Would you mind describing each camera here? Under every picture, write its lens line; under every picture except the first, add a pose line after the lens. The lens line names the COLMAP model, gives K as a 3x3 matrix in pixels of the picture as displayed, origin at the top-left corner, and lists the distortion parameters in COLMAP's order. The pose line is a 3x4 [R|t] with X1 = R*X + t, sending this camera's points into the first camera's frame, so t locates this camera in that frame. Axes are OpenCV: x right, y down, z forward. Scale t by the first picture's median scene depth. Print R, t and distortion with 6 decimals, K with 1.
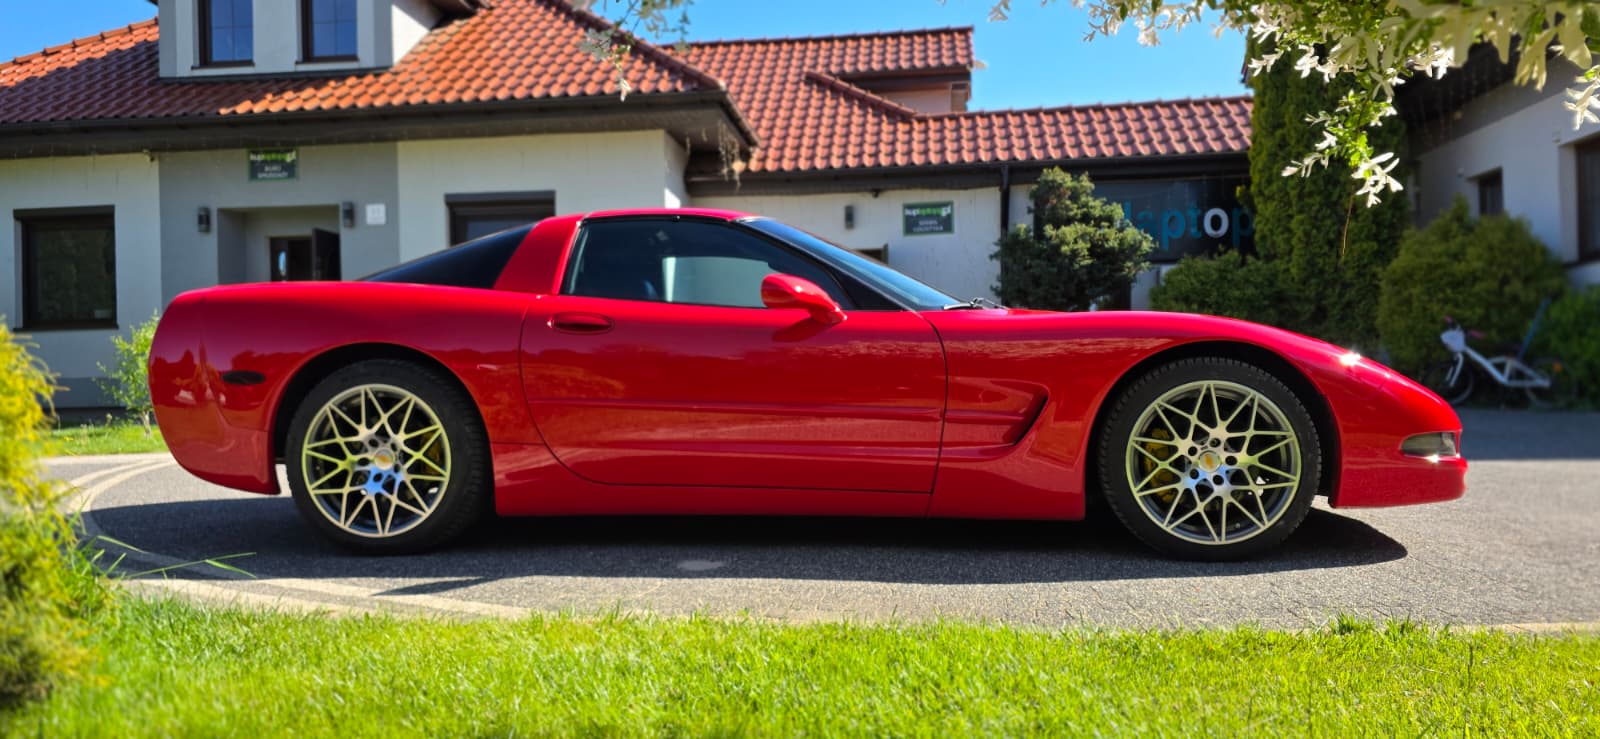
lens RADIAL K [[1080.5, 0, 800.1], [0, 1080.5, 380.5], [0, 0, 1]] dist [0.079286, -0.093746]
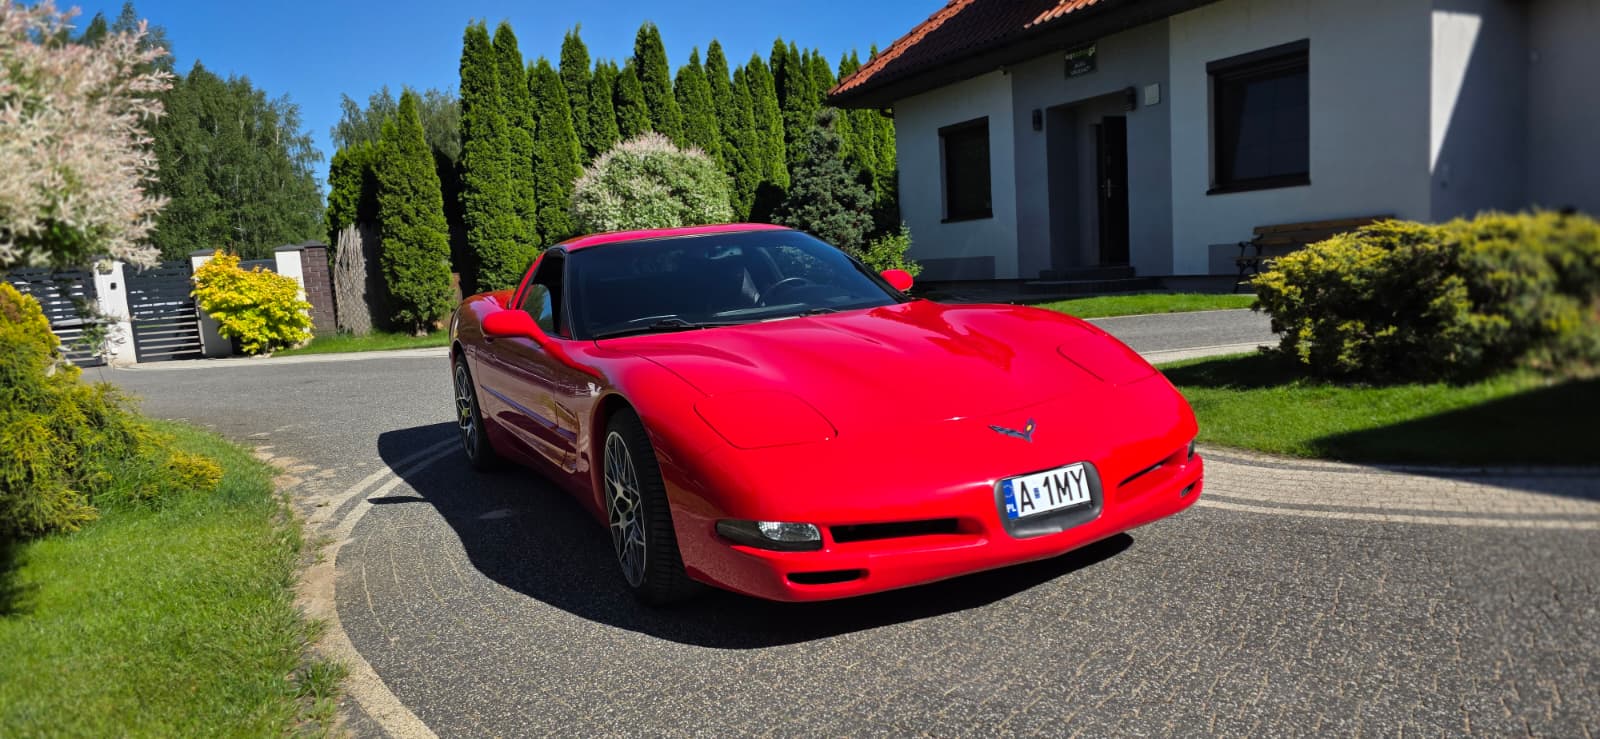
lens RADIAL K [[1071.0, 0, 807.8], [0, 1071.0, 399.0], [0, 0, 1]] dist [0.105278, -0.132712]
pose [[0.538856, 0.097699, -0.836713, 0.443403], [0.055682, 0.986949, 0.151102, -0.057225], [0.840556, -0.128012, 0.526383, 0.204878]]
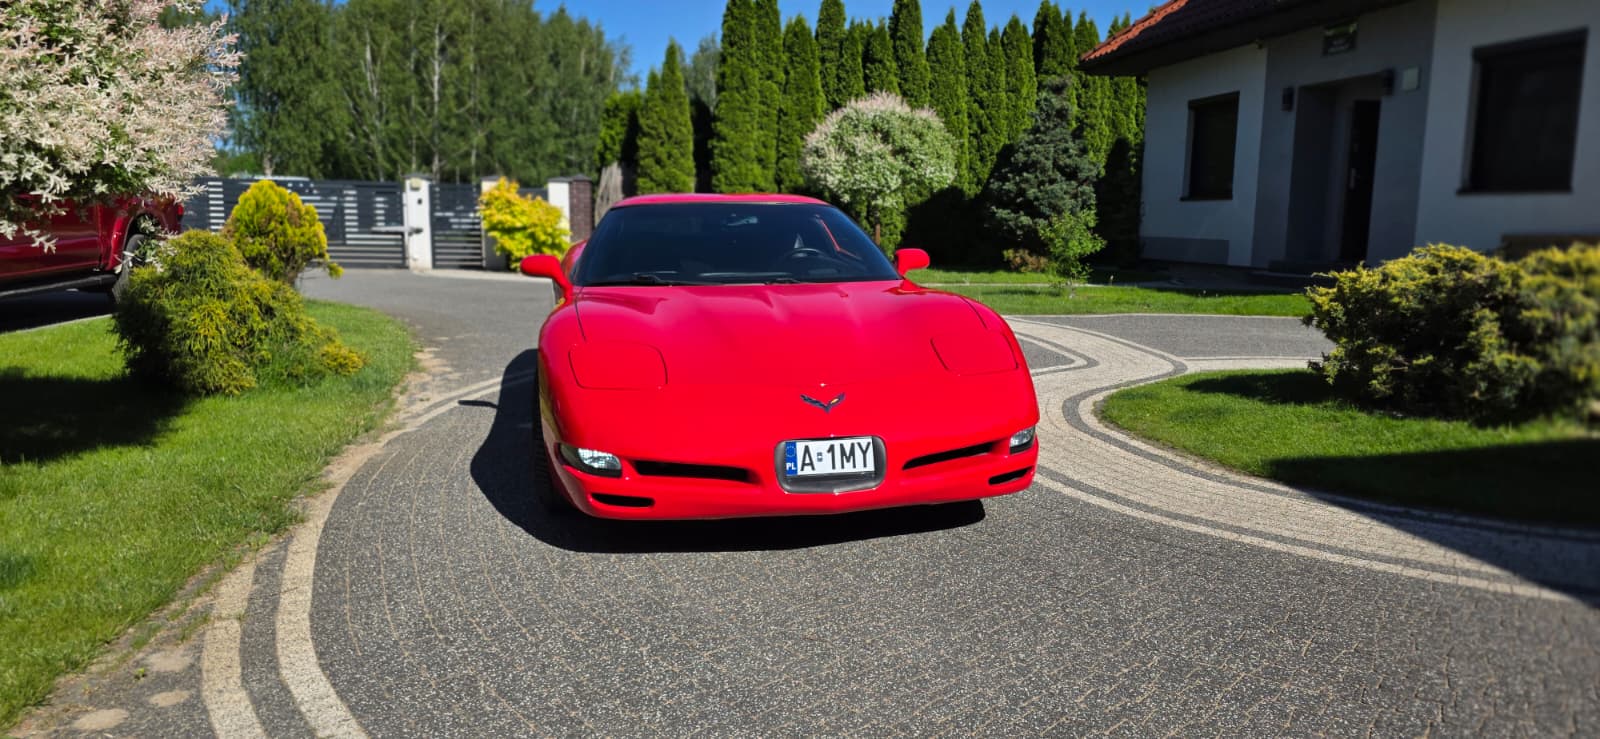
lens RADIAL K [[1077.2, 0, 804.3], [0, 1077.2, 382.5], [0, 0, 1]] dist [0.099981, -0.126591]
pose [[0.283809, 0.171048, -0.943502, 0.546432], [-0.020415, 0.984816, 0.172397, -0.065121], [0.958664, -0.029666, 0.282991, 0.309176]]
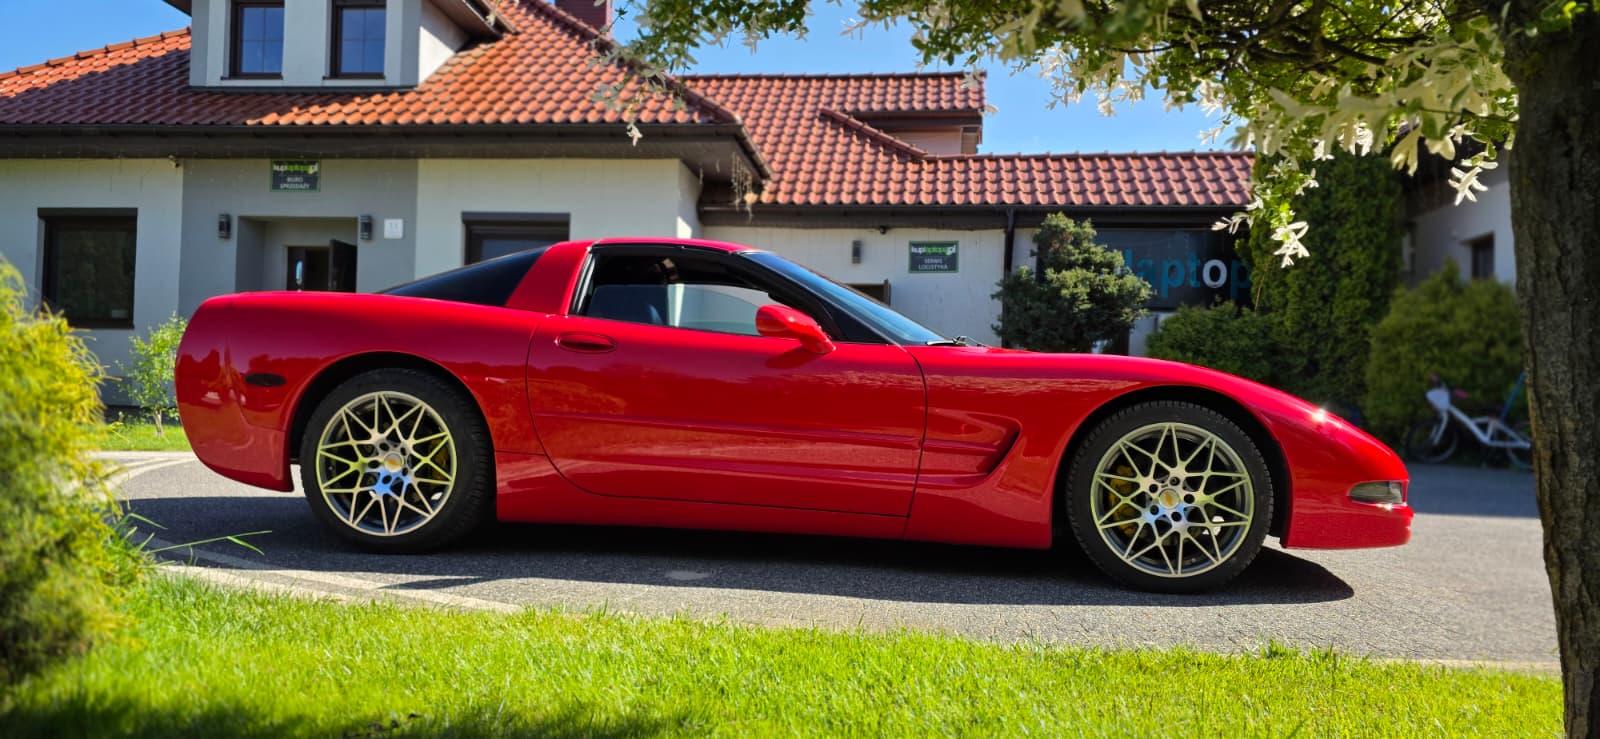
lens RADIAL K [[1077.2, 0, 804.3], [0, 1077.2, 382.5], [0, 0, 1]] dist [0.099981, -0.126591]
pose [[0.998988, 0.044934, -0.002089, 0.005750], [-0.044973, 0.998639, -0.026418, 0.001736], [0.000899, 0.026485, 0.999649, -0.022074]]
